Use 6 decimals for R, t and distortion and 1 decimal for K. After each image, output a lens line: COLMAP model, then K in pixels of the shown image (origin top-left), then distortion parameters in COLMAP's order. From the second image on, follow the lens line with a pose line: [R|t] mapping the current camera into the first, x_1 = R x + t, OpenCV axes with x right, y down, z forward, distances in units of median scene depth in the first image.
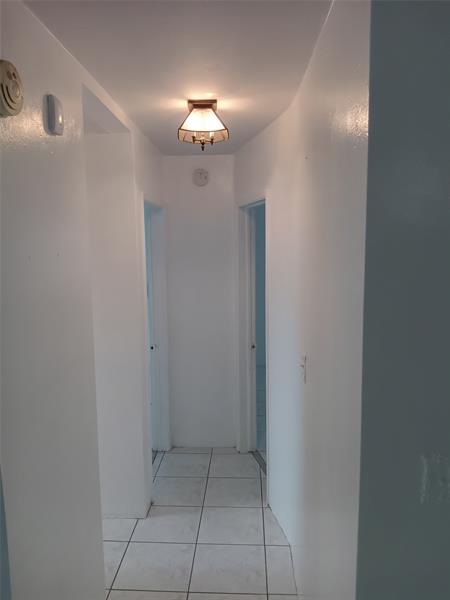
lens RADIAL K [[474.8, 0, 225.0], [0, 474.8, 300.0], [0, 0, 1]] dist [0.102842, -0.196997]
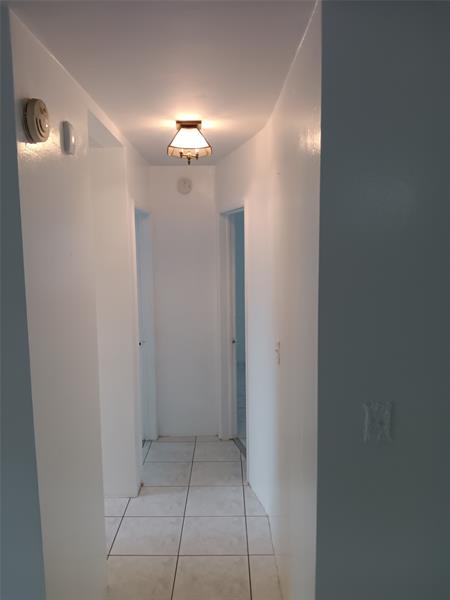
lens RADIAL K [[474.8, 0, 225.0], [0, 474.8, 300.0], [0, 0, 1]] dist [0.102842, -0.196997]
pose [[0.999015, -0.005727, 0.044004, -0.010589], [0.006140, 0.999938, -0.009263, 0.017447], [-0.043948, 0.009524, 0.998988, -0.113072]]
